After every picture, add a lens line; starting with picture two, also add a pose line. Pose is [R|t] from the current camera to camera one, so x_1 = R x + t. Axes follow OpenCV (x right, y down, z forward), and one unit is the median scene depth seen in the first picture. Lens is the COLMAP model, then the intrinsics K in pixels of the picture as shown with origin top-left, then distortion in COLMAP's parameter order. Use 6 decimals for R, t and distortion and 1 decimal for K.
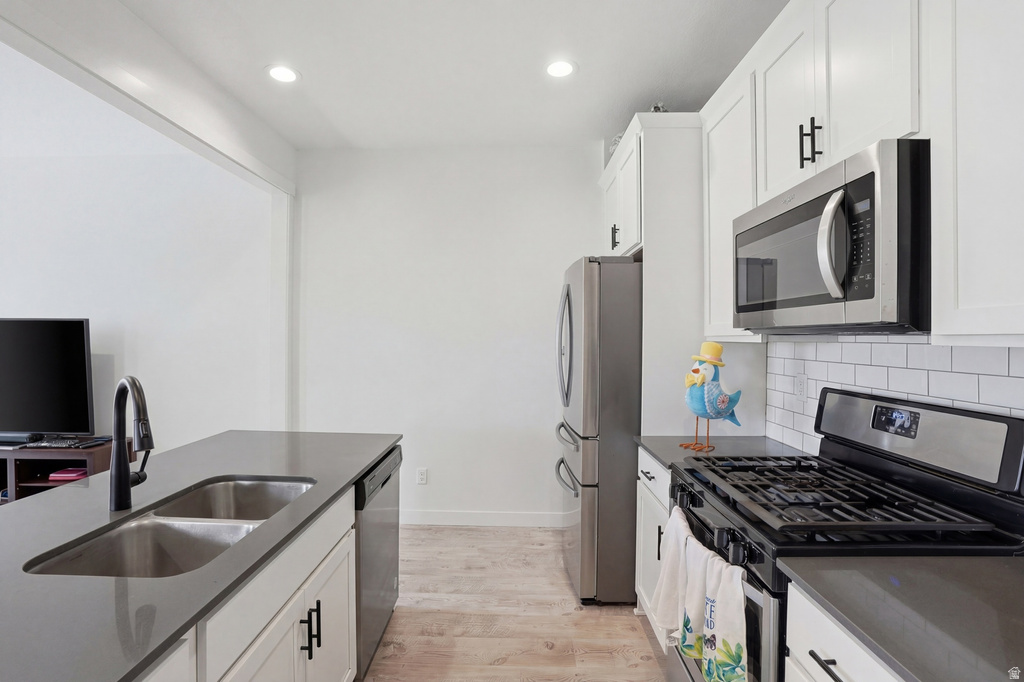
lens RADIAL K [[483.3, 0, 502.6], [0, 483.3, 335.5], [0, 0, 1]] dist [-0.060876, 0.023003]
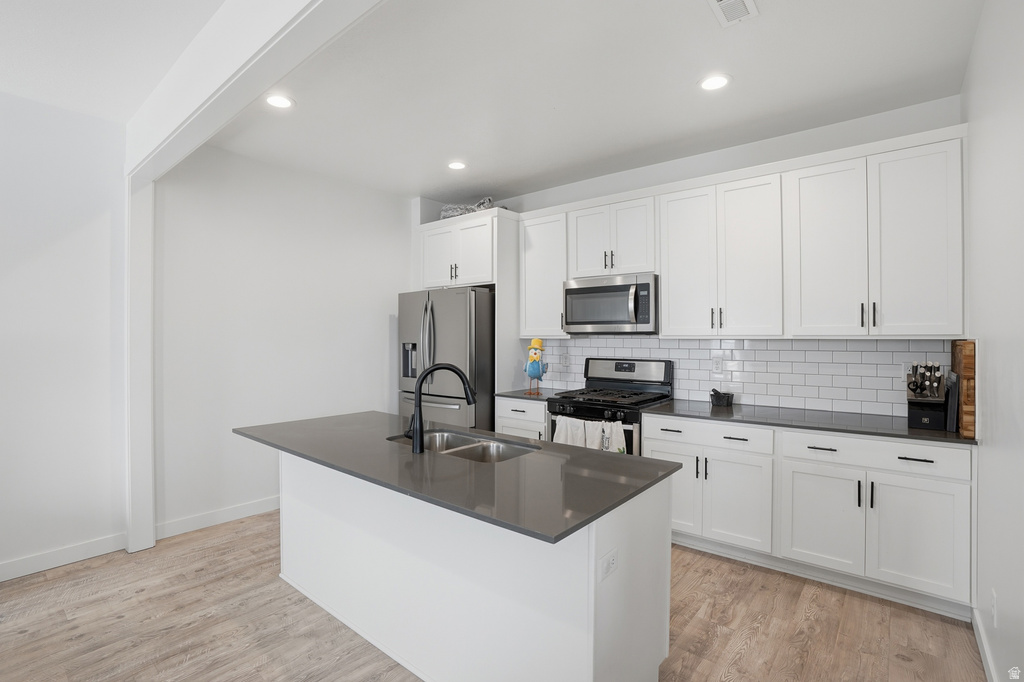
lens RADIAL K [[483.3, 0, 502.6], [0, 483.3, 335.5], [0, 0, 1]] dist [-0.060876, 0.023003]
pose [[0.629538, -0.002140, 0.776966, -1.359455], [0.001011, 0.999998, 0.001935, -0.003640], [-0.776969, -0.000433, 0.629539, -0.150708]]
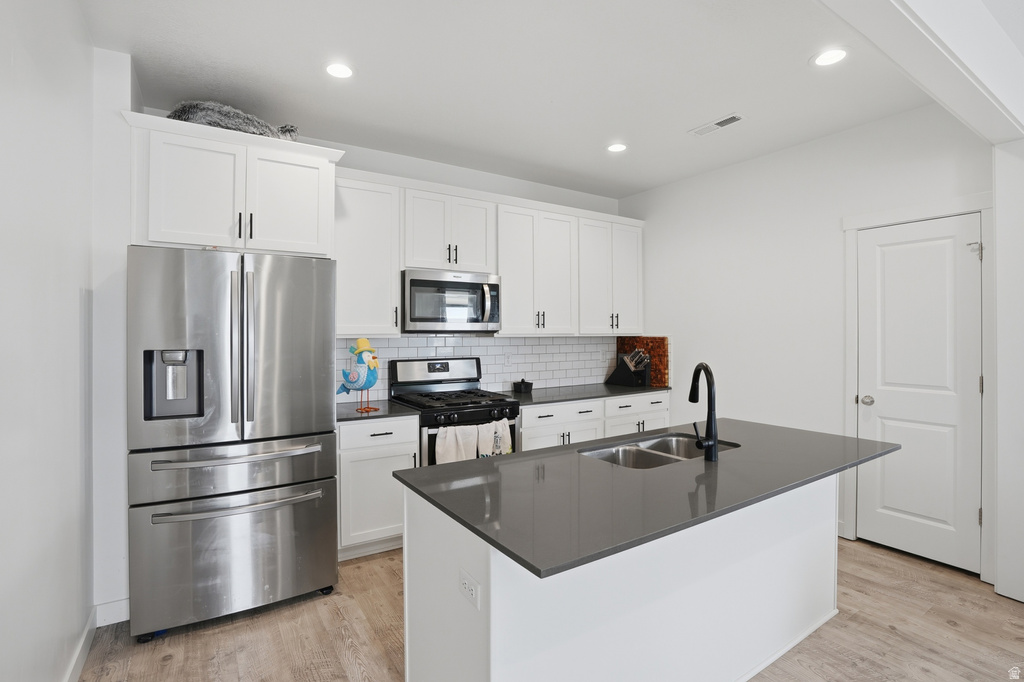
lens RADIAL K [[497.0, 0, 507.5], [0, 497.0, 323.8], [0, 0, 1]] dist [-0.034816, 0.000339]
pose [[-0.567677, 0.013700, 0.823137, -1.254910], [-0.001278, 0.999846, -0.017522, -0.005790], [-0.823250, -0.010999, -0.567572, 1.734205]]
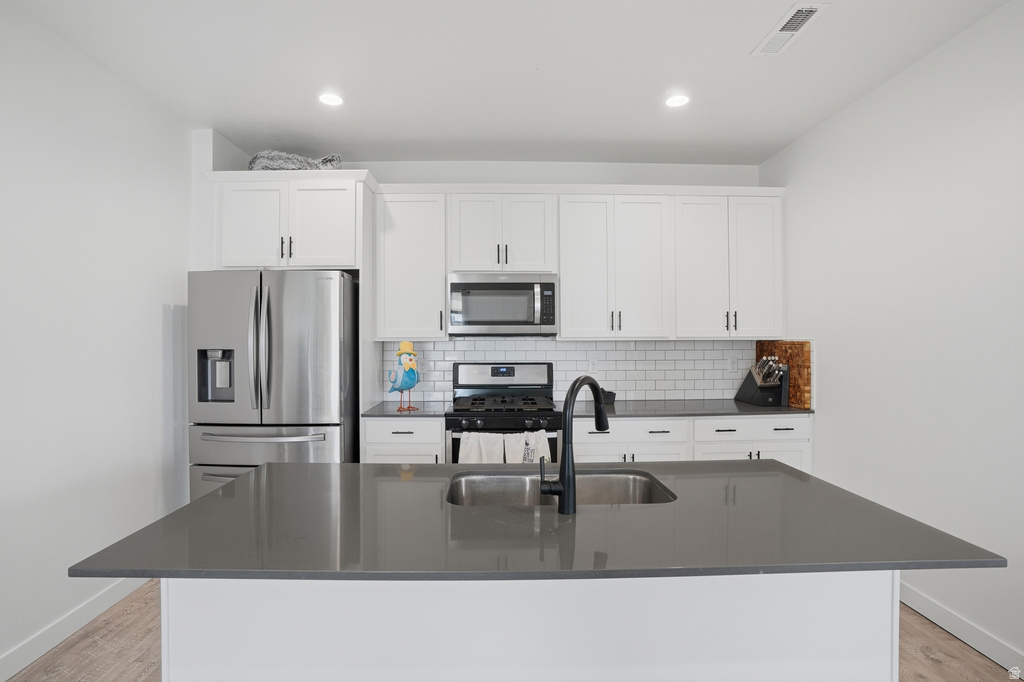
lens RADIAL K [[483.3, 0, 502.6], [0, 483.3, 335.5], [0, 0, 1]] dist [-0.060876, 0.023003]
pose [[-0.042630, 0.003445, 0.999085, -1.352683], [0.000647, 0.999994, -0.003420, -0.000086], [-0.999091, 0.000500, -0.042632, 0.863269]]
